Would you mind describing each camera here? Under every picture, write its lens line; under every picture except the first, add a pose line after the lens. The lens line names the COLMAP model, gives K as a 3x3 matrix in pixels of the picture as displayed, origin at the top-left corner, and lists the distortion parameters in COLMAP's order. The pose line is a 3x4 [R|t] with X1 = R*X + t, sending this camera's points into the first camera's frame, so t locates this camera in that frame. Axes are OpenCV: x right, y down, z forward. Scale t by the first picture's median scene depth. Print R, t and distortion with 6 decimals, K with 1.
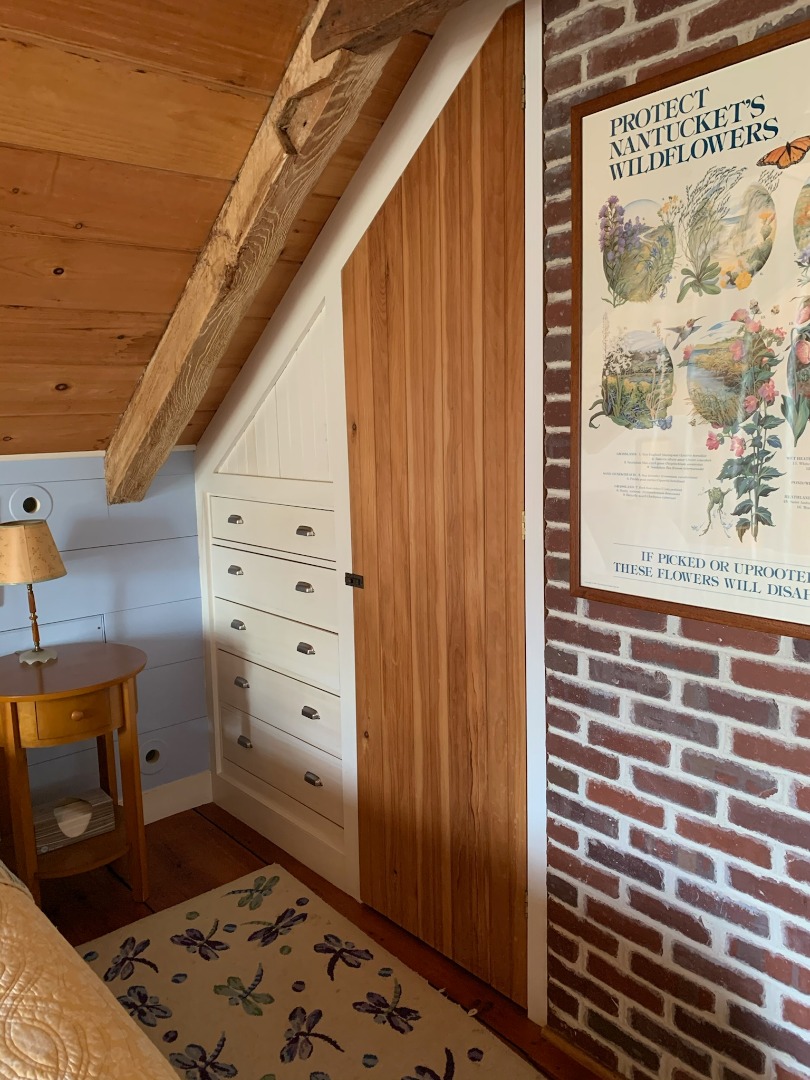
lens RADIAL K [[830.8, 0, 420.2], [0, 830.8, 525.9], [0, 0, 1]] dist [0.017113, -0.016632]
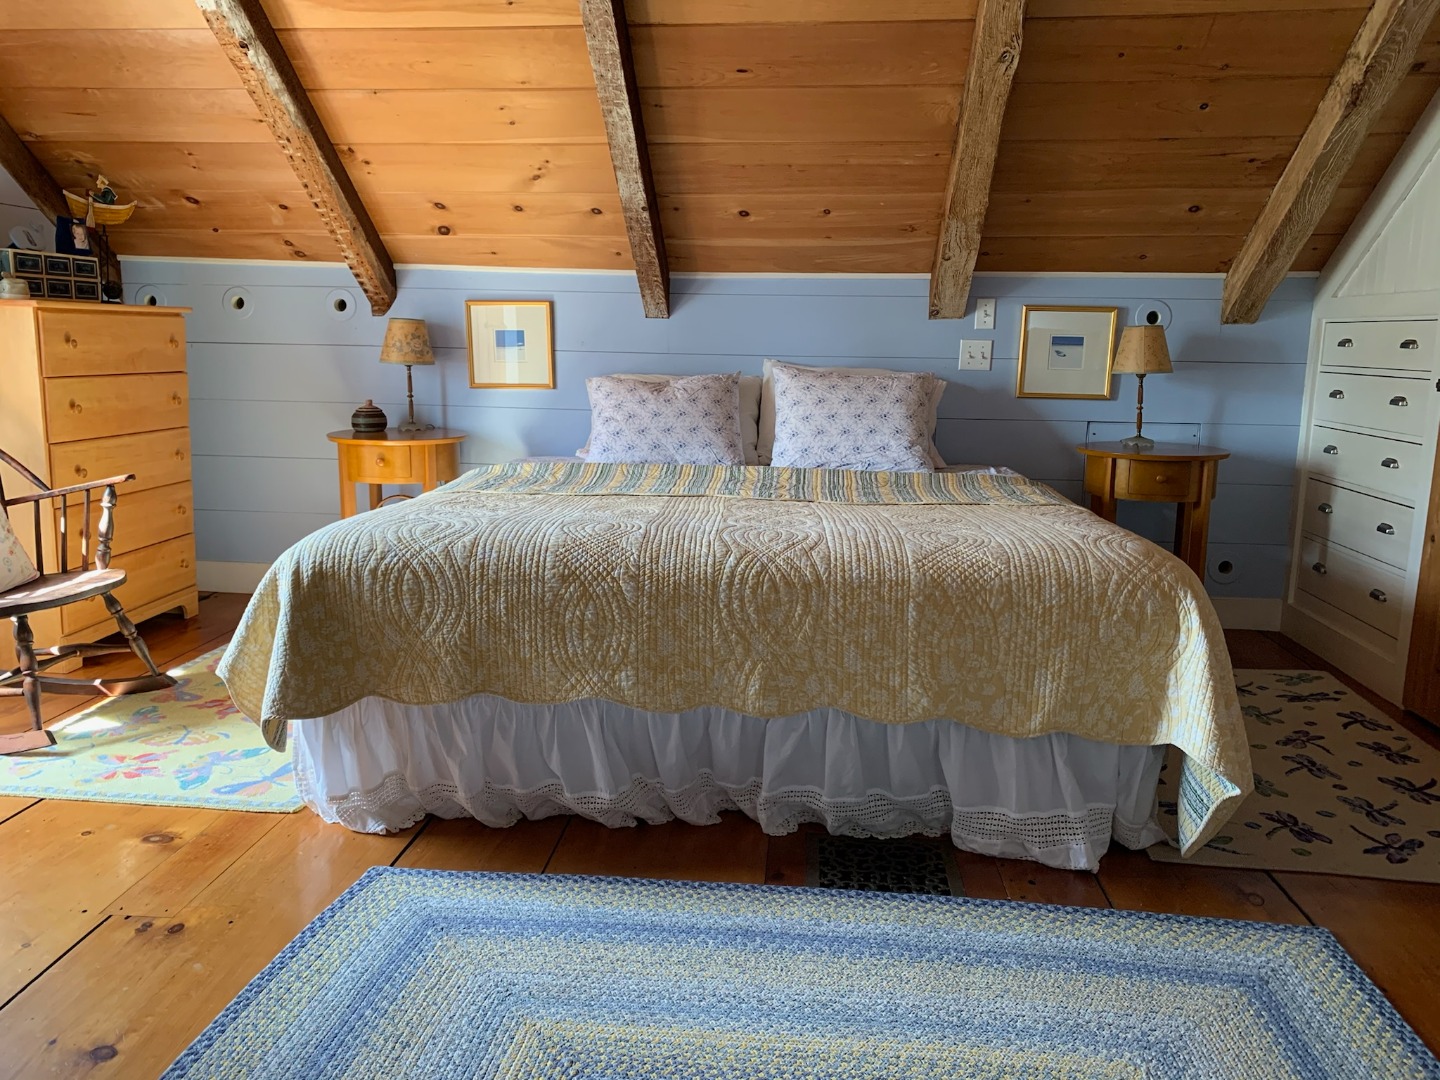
lens RADIAL K [[1105.3, 0, 725.0], [0, 1105.3, 529.9], [0, 0, 1]] dist [0.049042, -0.047658]
pose [[0.684991, 0.154757, -0.711926, 0.316255], [-0.124584, 0.987667, 0.094827, 0.218504], [0.717821, 0.023740, 0.695823, -0.580216]]
